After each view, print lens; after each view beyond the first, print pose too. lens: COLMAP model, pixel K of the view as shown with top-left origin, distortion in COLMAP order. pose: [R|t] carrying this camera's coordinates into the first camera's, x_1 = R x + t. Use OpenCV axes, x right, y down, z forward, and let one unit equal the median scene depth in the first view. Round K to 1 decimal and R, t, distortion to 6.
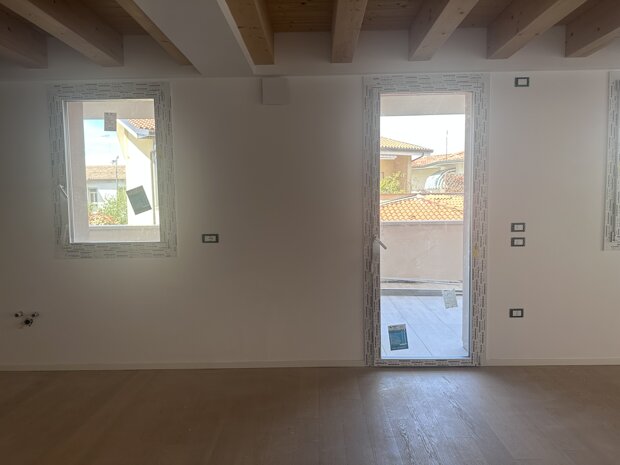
lens RADIAL K [[402.7, 0, 310.0], [0, 402.7, 232.5], [0, 0, 1]] dist [0.003439, -0.000643]
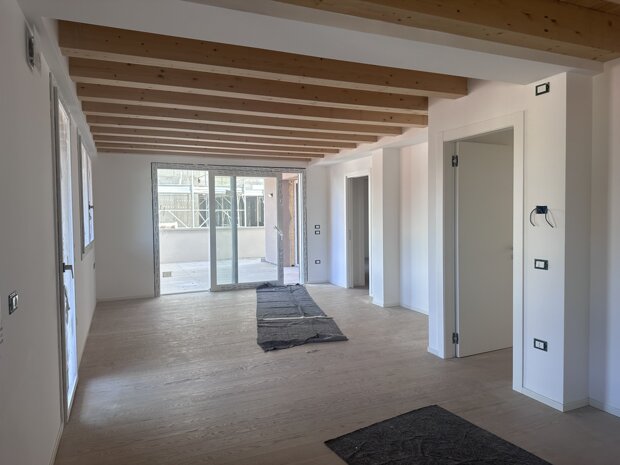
lens RADIAL K [[432.2, 0, 310.0], [0, 432.2, 232.5], [0, 0, 1]] dist [0.068640, -0.000432]
pose [[-0.415206, -0.021011, 0.909485, -0.875827], [0.086625, 0.994278, 0.062516, -0.073045], [-0.905594, 0.104741, -0.411010, 0.895564]]
